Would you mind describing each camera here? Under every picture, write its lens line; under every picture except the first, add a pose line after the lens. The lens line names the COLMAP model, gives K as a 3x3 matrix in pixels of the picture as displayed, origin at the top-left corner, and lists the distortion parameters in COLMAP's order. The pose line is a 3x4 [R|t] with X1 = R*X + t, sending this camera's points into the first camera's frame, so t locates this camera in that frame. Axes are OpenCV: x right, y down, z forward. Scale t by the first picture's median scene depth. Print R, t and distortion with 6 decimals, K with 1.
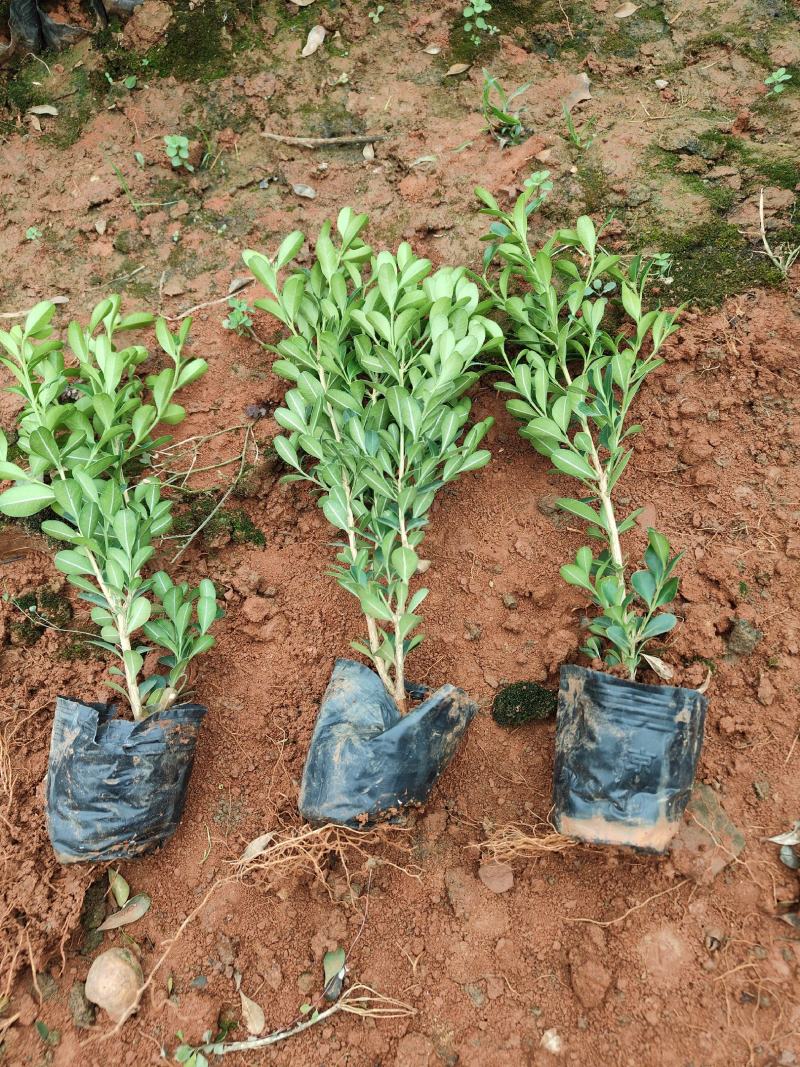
lens RADIAL K [[710.9, 0, 400.0], [0, 710.9, 533.5], [0, 0, 1]] dist [-0.000963, -0.000249]
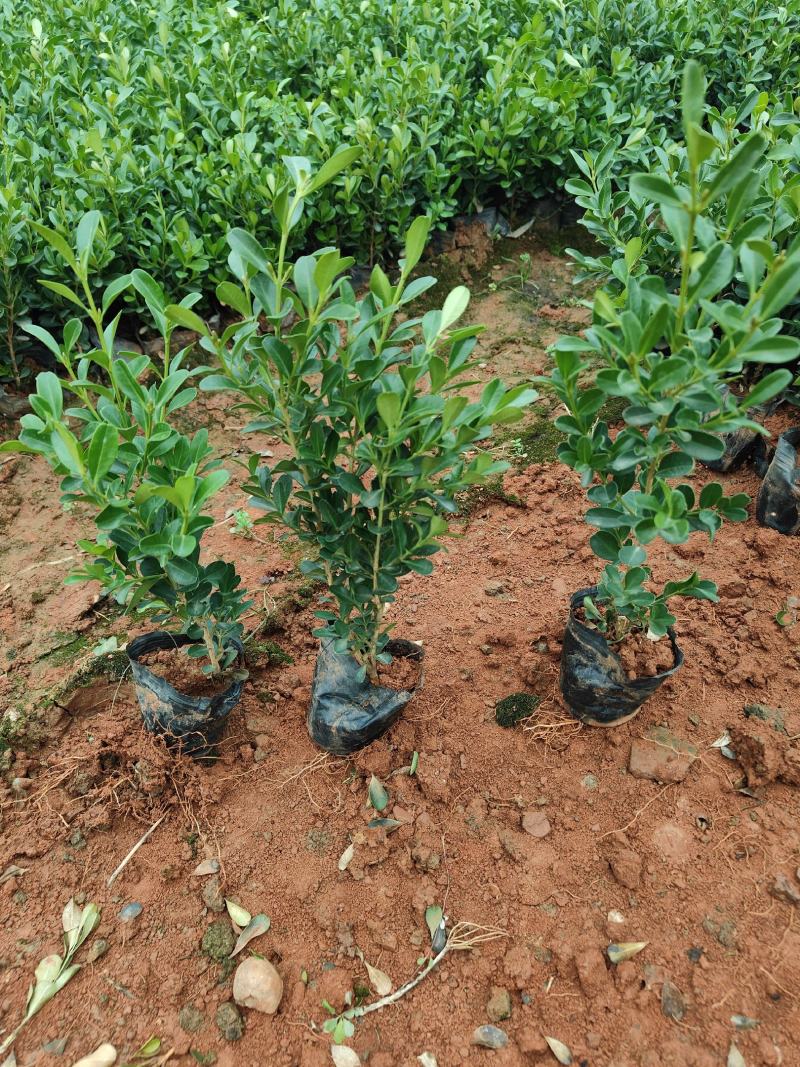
lens RADIAL K [[710.9, 0, 400.0], [0, 710.9, 533.5], [0, 0, 1]] dist [-0.000963, -0.000249]
pose [[0.969703, -0.166278, 0.178963, -0.257604], [0.226459, 0.886606, -0.403294, 0.491944], [-0.091610, 0.431603, 0.897400, -0.382931]]
